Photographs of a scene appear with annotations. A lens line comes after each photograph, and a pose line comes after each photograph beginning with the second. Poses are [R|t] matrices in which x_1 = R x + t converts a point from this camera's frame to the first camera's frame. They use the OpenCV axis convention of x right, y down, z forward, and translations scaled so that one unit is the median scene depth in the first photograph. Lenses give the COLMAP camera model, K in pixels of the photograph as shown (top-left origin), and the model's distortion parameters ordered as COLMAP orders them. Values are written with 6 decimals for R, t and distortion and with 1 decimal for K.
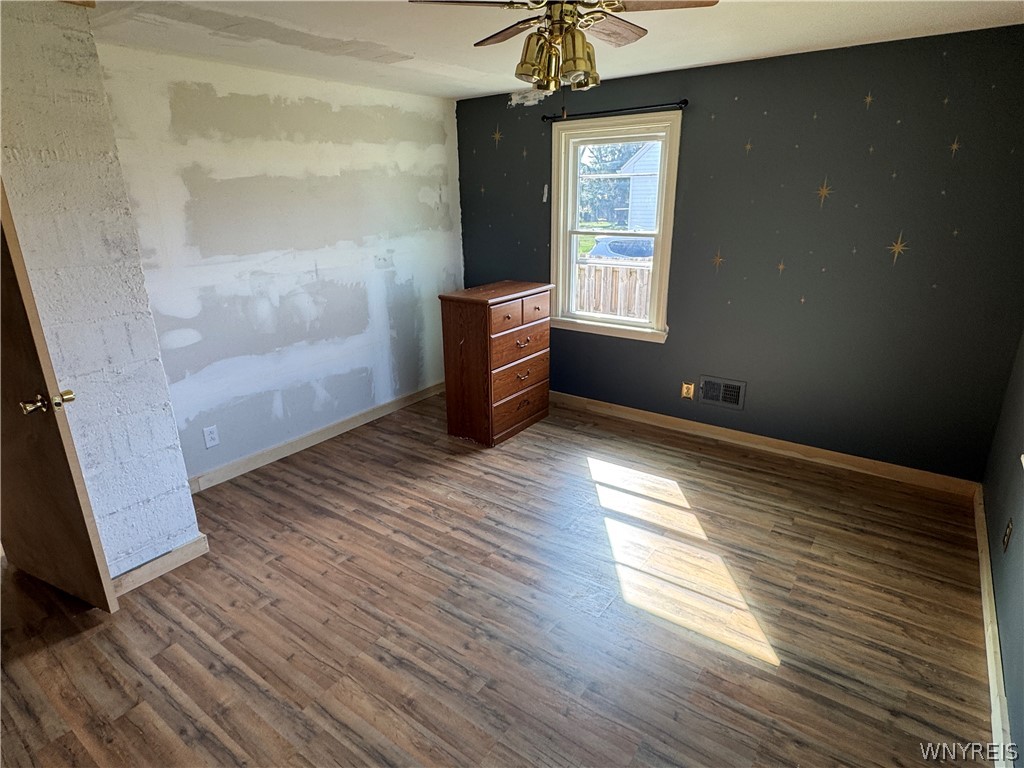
lens RADIAL K [[573.1, 0, 515.8], [0, 573.1, 382.3], [0, 0, 1]] dist [-0.004880, 0.001899]
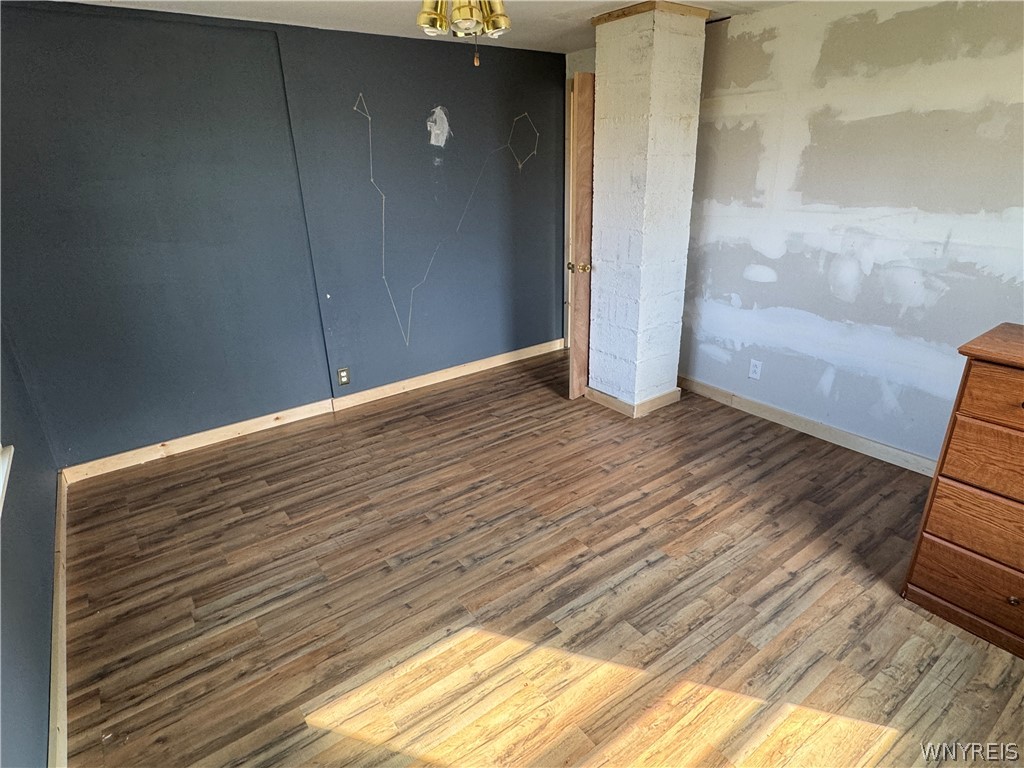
lens RADIAL K [[573.1, 0, 511.0], [0, 573.1, 386.8], [0, 0, 1]] dist [-0.004880, 0.001899]
pose [[-0.318875, 0.373785, -0.870979, 0.642010], [-0.263586, 0.847726, 0.460308, -0.285094], [0.910407, 0.376359, -0.171794, 0.861631]]
